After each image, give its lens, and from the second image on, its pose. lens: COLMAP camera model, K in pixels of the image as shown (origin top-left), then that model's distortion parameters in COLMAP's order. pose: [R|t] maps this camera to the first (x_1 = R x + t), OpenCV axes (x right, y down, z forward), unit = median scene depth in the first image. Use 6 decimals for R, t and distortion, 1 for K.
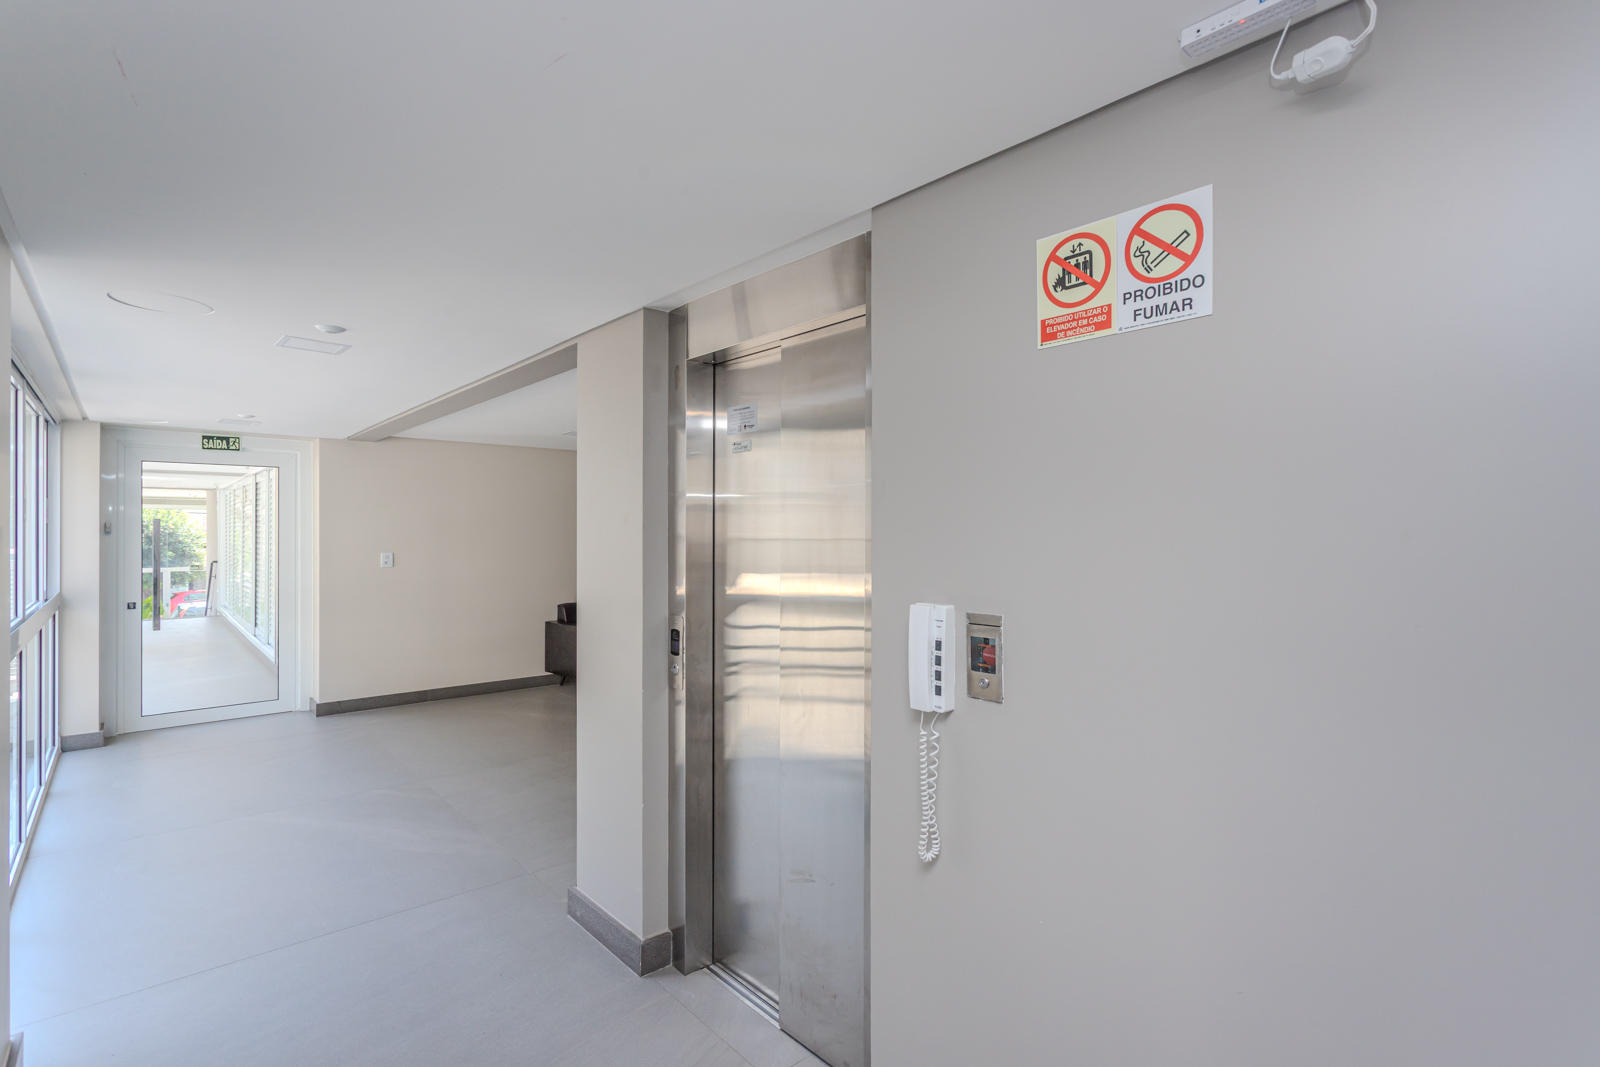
lens RADIAL K [[763.1, 0, 799.6], [0, 763.1, 531.9], [0, 0, 1]] dist [0.006700, 0.000435]
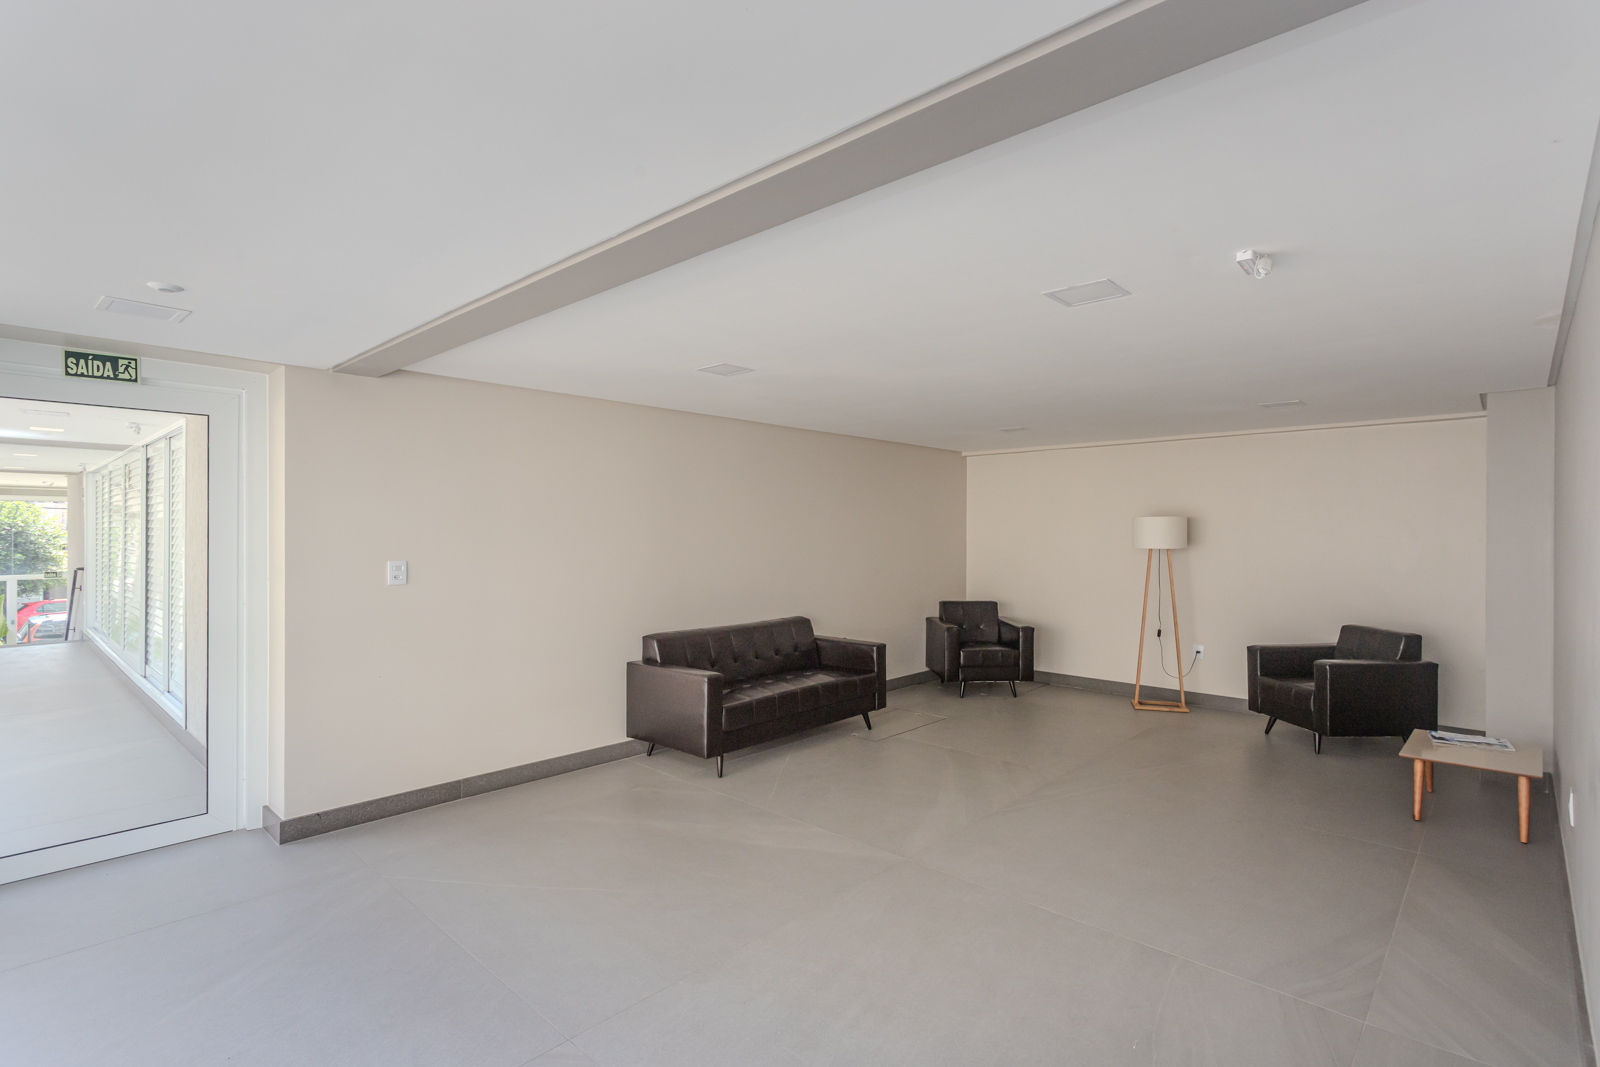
lens RADIAL K [[763.1, 0, 801.0], [0, 763.1, 533.7], [0, 0, 1]] dist [0.006700, 0.000435]
pose [[0.994480, 0.001655, 0.104913, -0.154353], [-0.001819, 0.999997, 0.001466, 0.002268], [-0.104911, -0.001648, 0.994480, 0.195931]]
